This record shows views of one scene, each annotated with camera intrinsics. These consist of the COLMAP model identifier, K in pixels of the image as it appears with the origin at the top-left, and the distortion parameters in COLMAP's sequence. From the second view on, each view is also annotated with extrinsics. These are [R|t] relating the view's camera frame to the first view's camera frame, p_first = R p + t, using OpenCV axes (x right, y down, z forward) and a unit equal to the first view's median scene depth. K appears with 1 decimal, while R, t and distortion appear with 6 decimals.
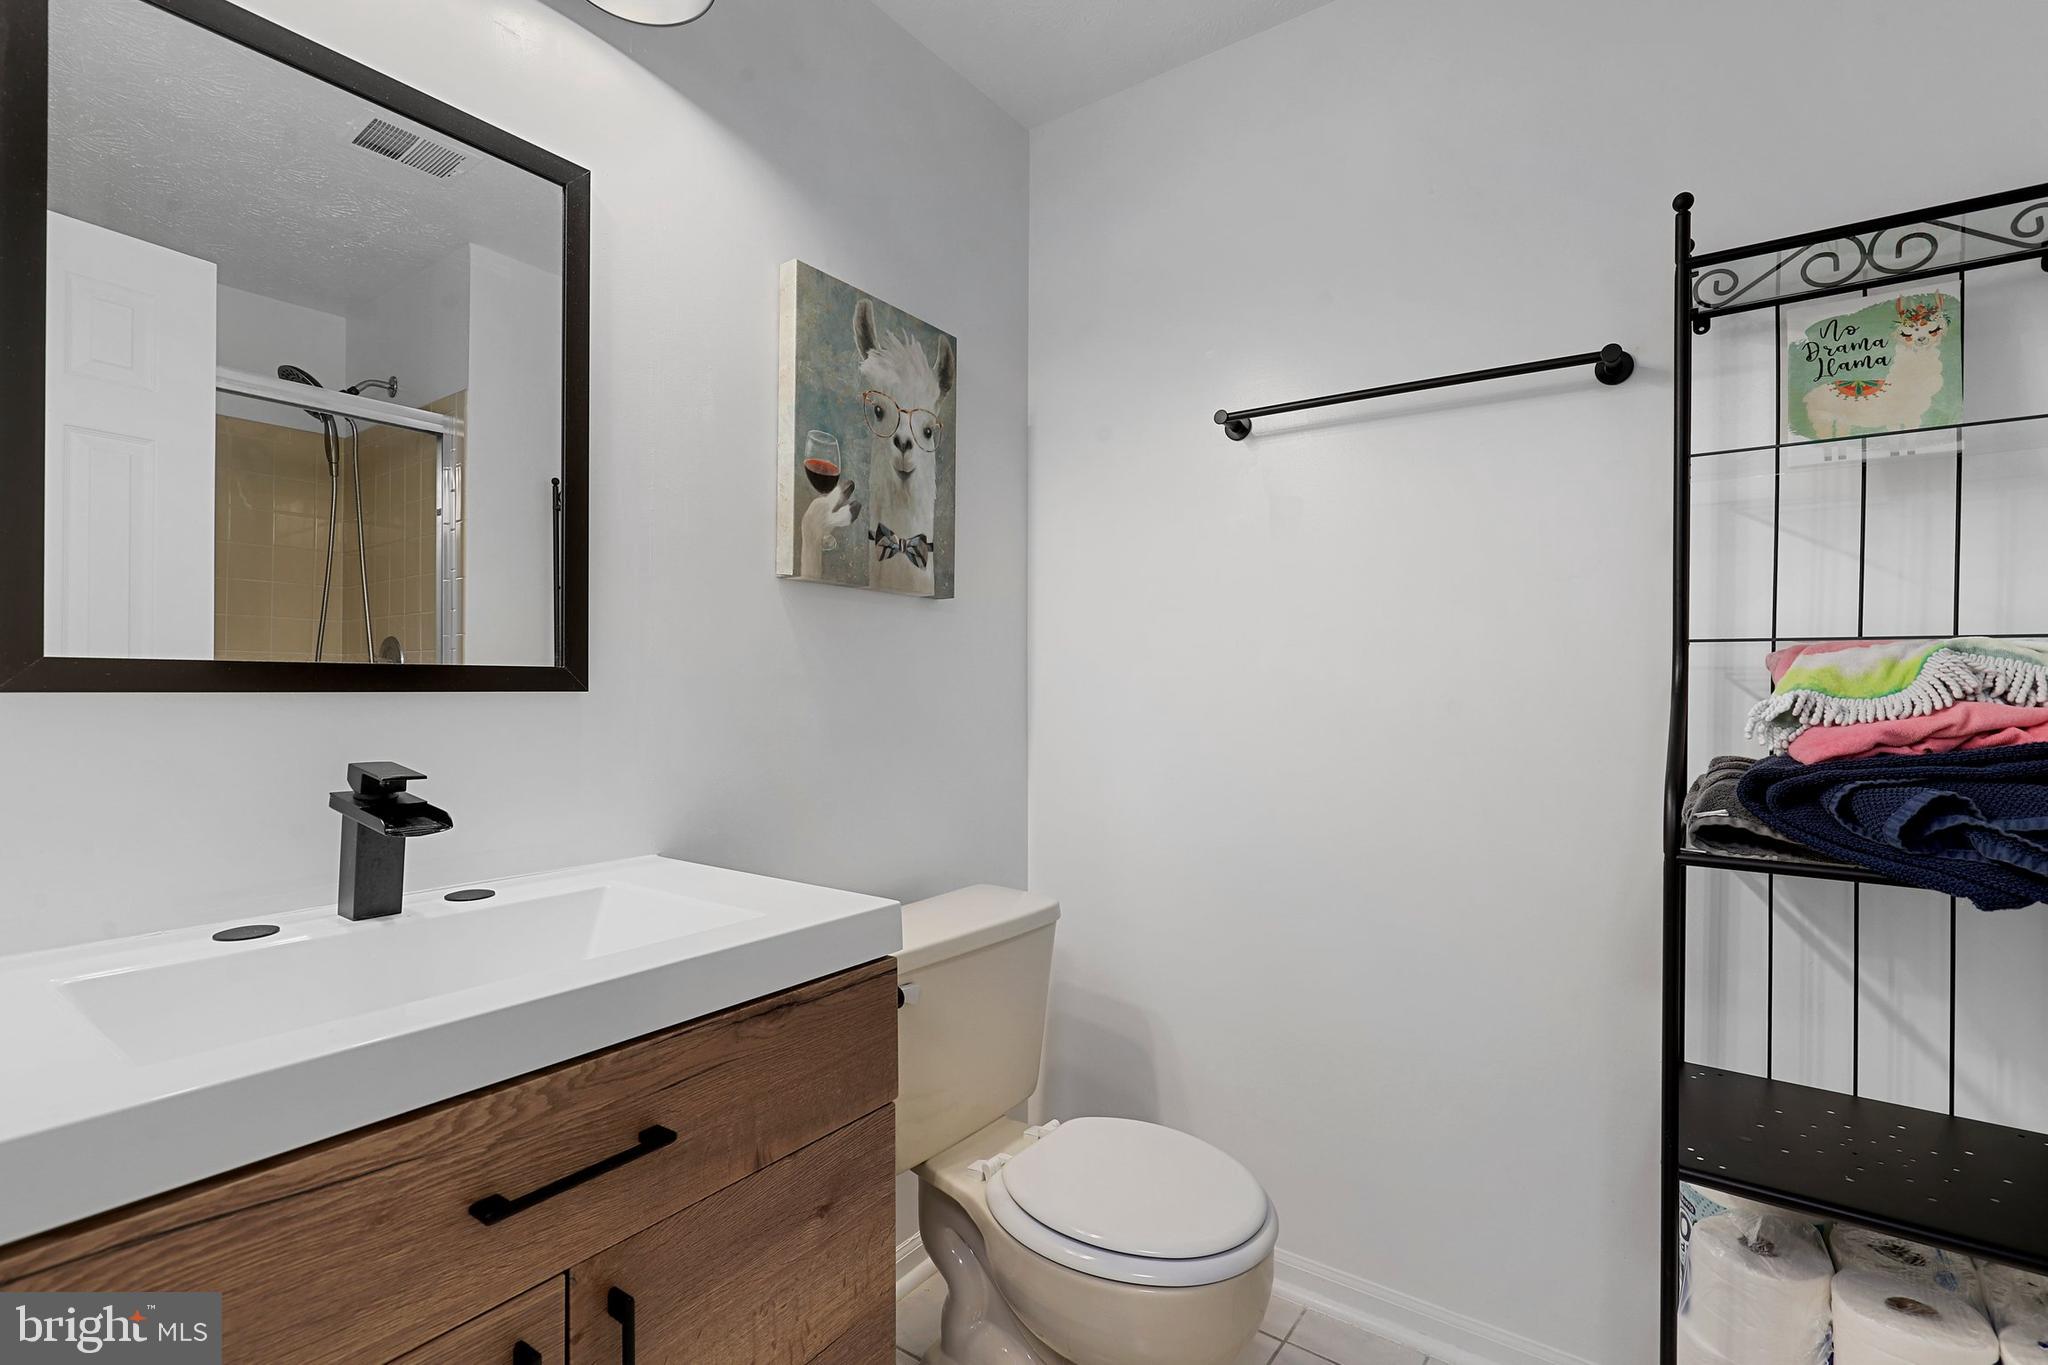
lens RADIAL K [[949.4, 0, 1019.4], [0, 949.4, 661.2], [0, 0, 1]] dist [0.002425, 0.000404]
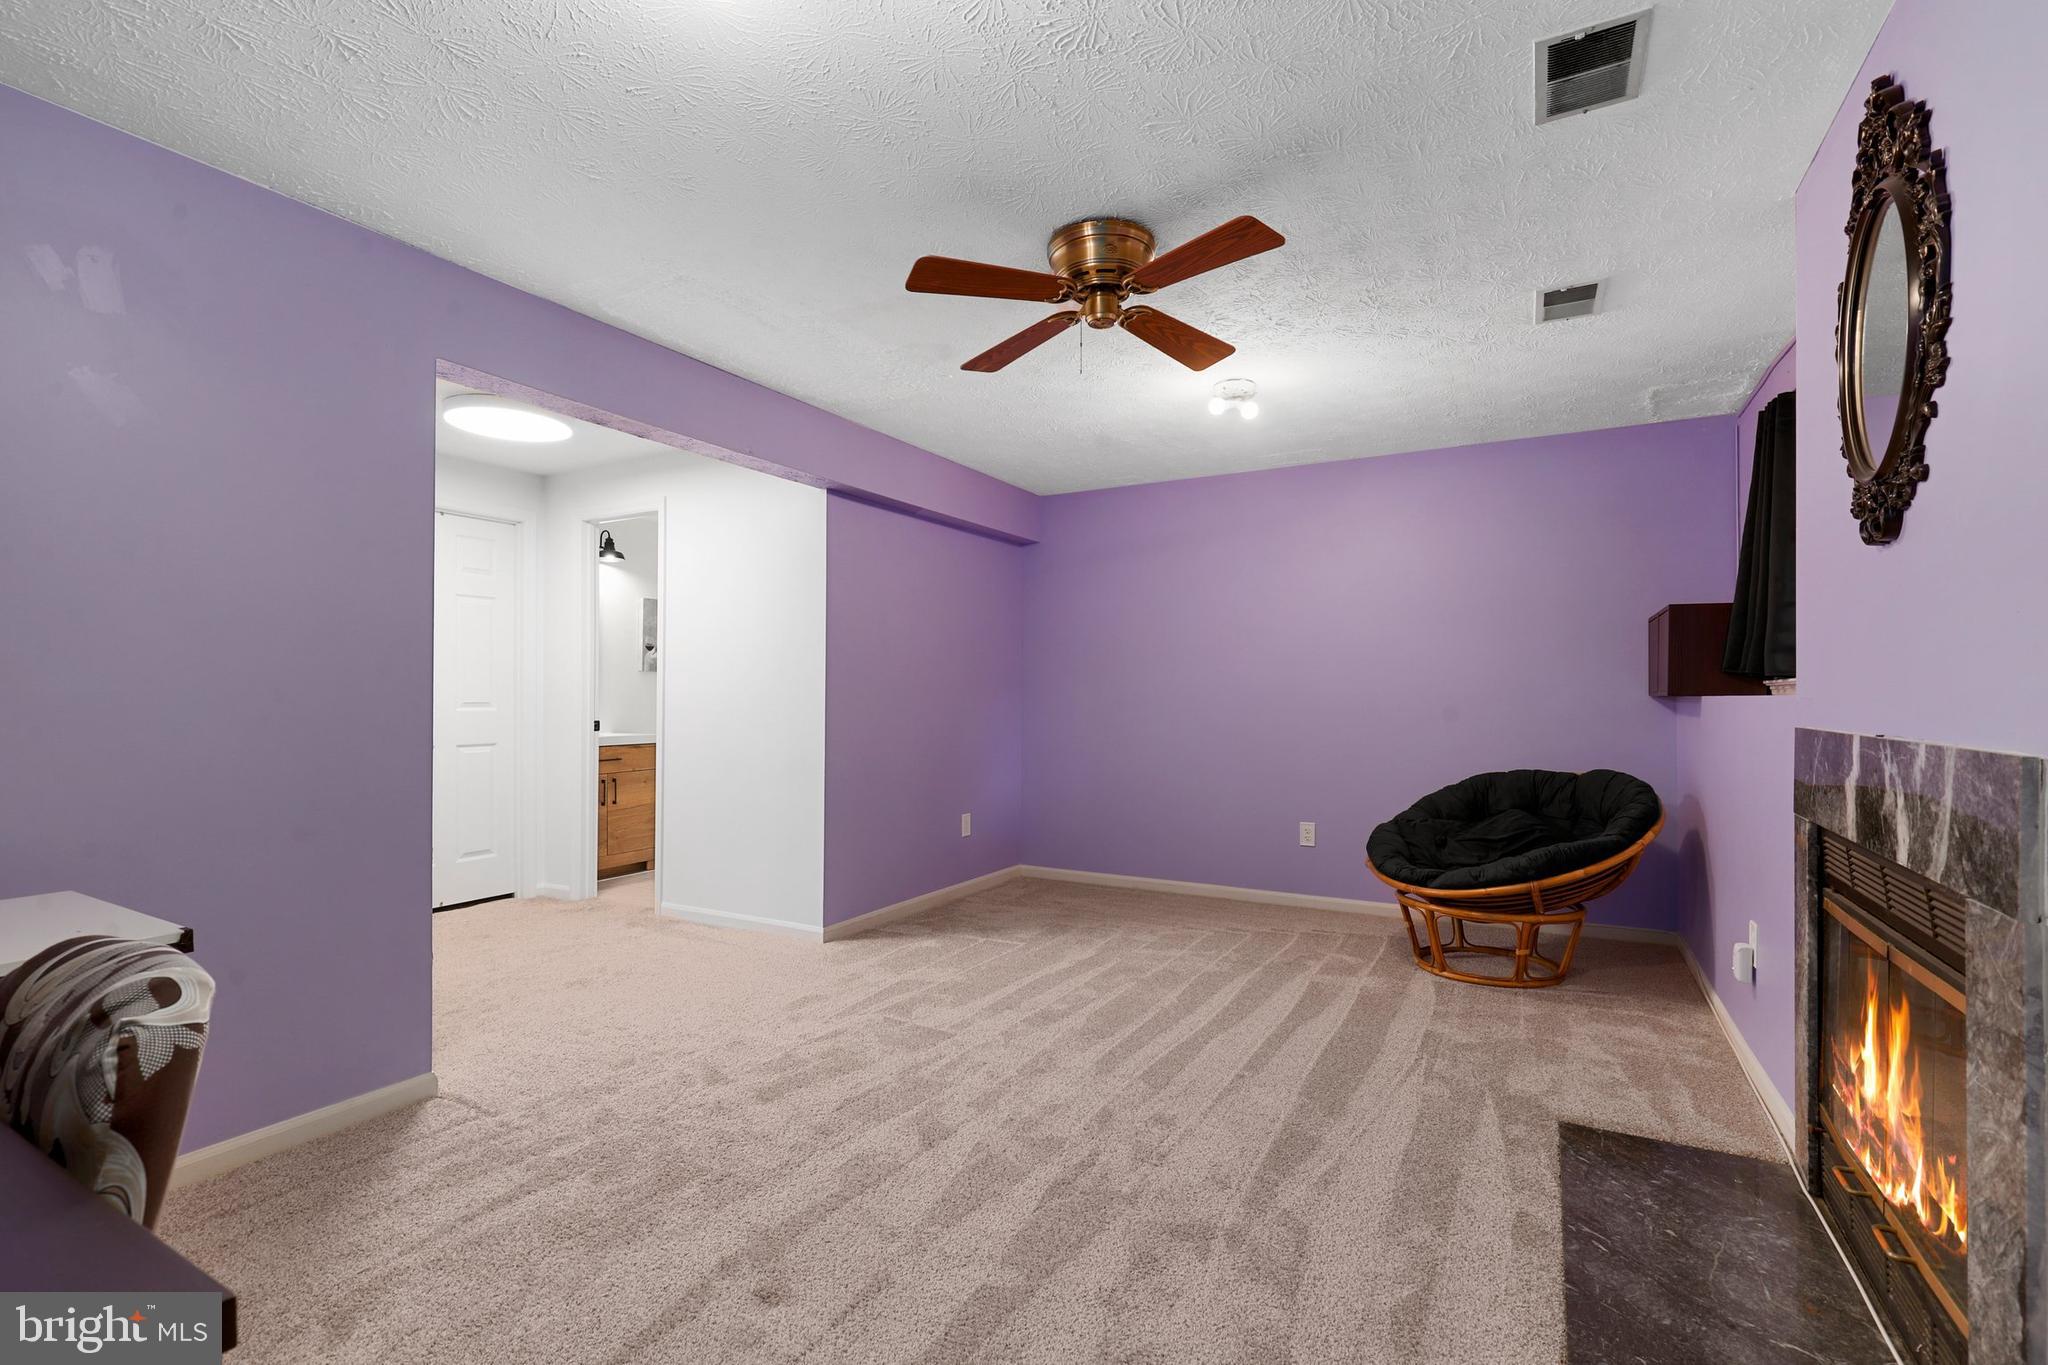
lens RADIAL K [[947.8, 0, 1030.3], [0, 947.8, 674.6], [0, 0, 1]] dist [-0.000003, 0.000023]
pose [[0.992218, 0.001845, 0.124499, 1.324717], [-0.002306, 0.999991, 0.003560, -0.114307], [-0.124492, -0.003819, 0.992213, -4.753496]]
